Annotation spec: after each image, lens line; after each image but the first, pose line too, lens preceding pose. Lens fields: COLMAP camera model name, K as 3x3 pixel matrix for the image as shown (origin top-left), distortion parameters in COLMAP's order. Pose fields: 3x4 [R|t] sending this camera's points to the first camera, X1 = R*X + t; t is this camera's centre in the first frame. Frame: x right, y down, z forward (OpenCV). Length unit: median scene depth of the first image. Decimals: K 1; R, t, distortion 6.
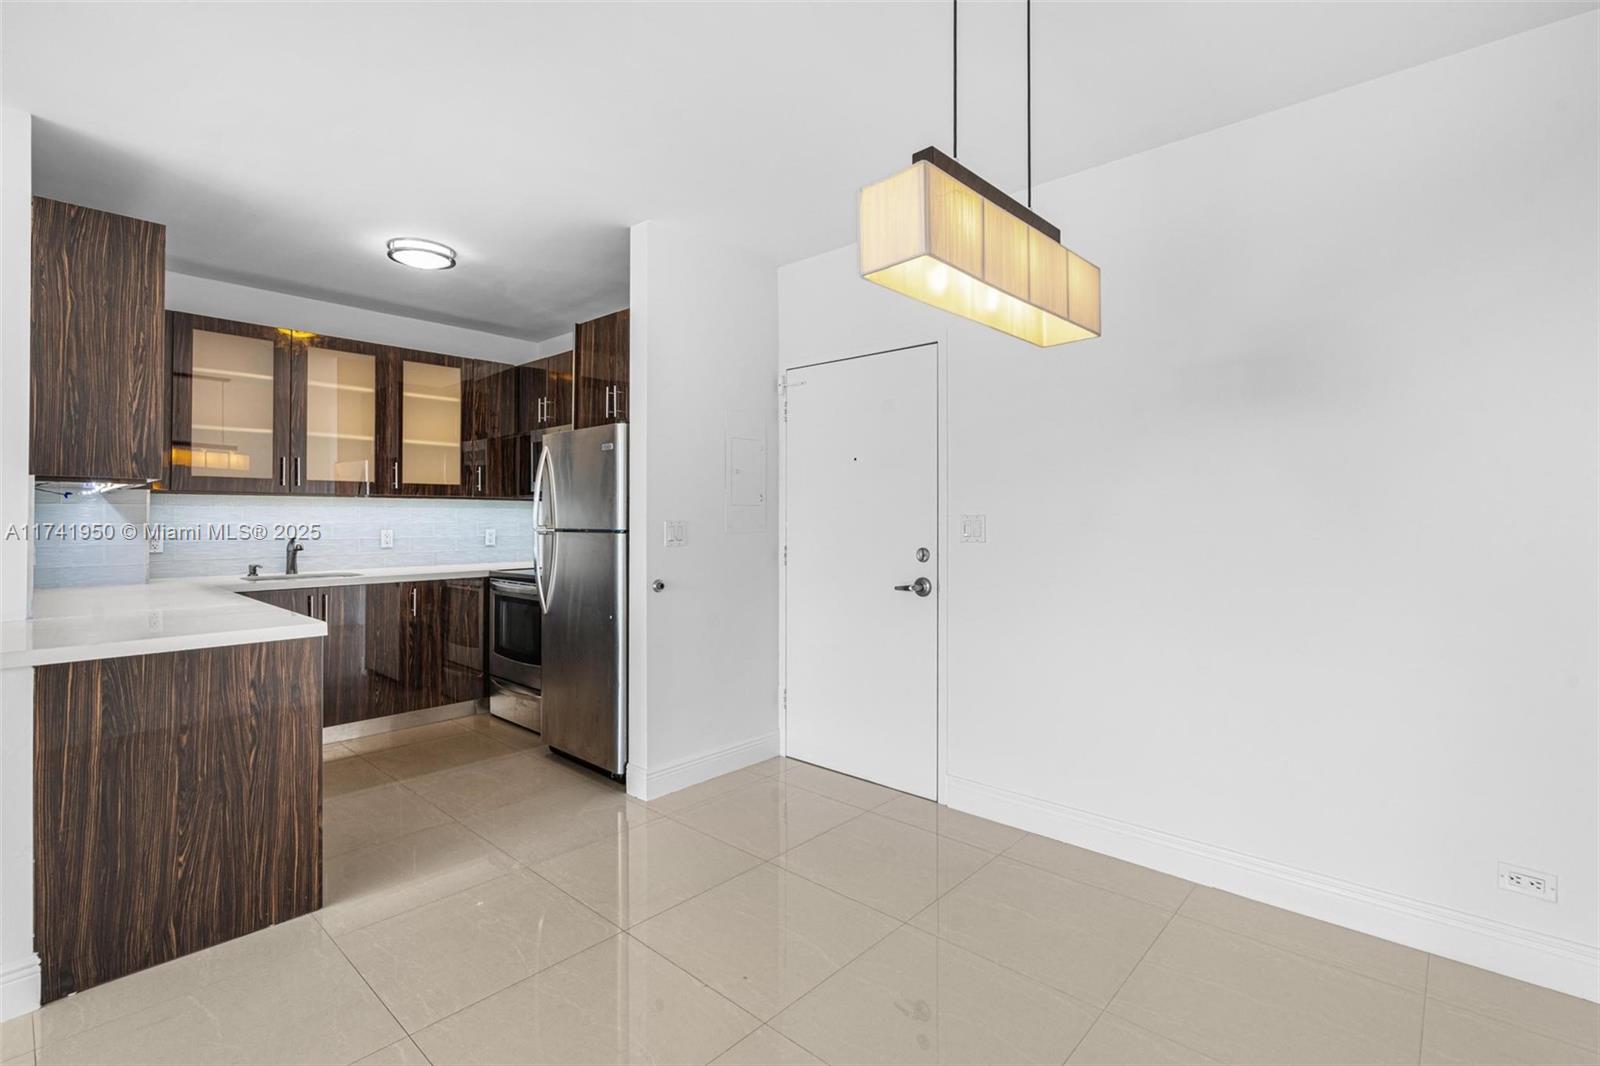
lens RADIAL K [[740.3, 0, 808.5], [0, 740.3, 512.1], [0, 0, 1]] dist [-0.002046, 0.000254]
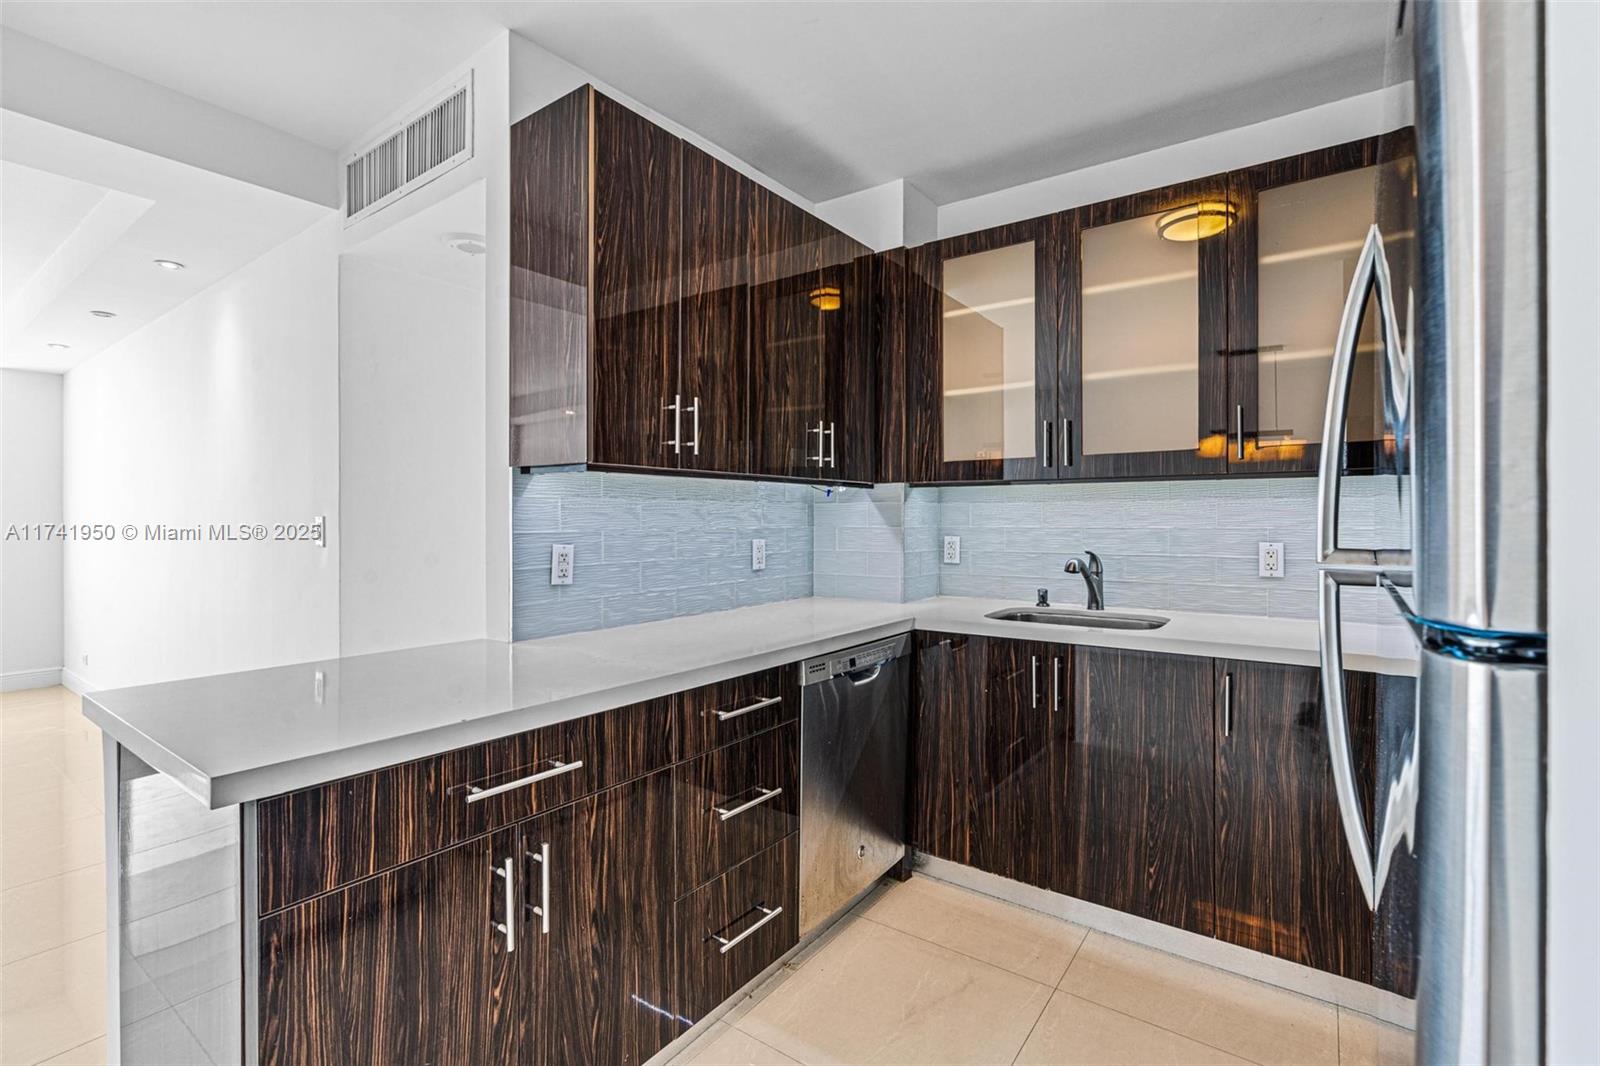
lens RADIAL K [[723.3, 0, 800.5], [0, 723.3, 520.0], [0, 0, 1]] dist [-0.011224, 0.004688]
pose [[0.106720, -0.000122, -0.994289, -0.123427], [0.006715, 0.999977, 0.000598, 0.006807], [0.994266, -0.006740, 0.106718, 0.701840]]
